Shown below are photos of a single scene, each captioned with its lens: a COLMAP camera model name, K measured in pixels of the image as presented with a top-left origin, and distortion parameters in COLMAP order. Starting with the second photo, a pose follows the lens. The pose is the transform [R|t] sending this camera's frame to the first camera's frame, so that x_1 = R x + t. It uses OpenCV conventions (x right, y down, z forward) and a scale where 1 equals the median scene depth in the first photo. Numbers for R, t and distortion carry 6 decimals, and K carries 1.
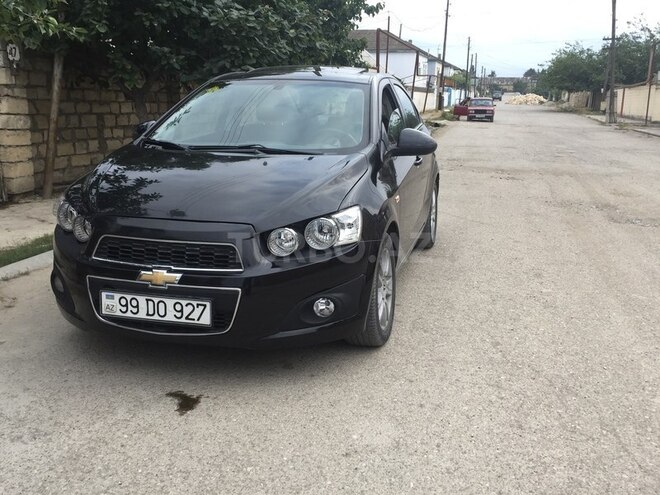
lens RADIAL K [[646.4, 0, 329.8], [0, 646.4, 247.8], [0, 0, 1]] dist [0.021654, 0.000000]
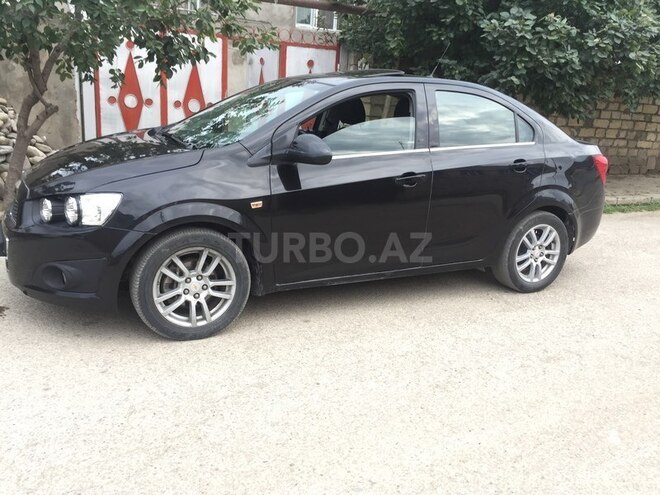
lens RADIAL K [[563.3, 0, 329.8], [0, 563.3, 247.3], [0, 0, 1]] dist [0.031043, -0.001236]
pose [[0.685308, 0.219656, -0.694337, 0.590390], [-0.218785, 0.971484, 0.091393, -0.085500], [0.694612, 0.089278, 0.713823, 0.386359]]
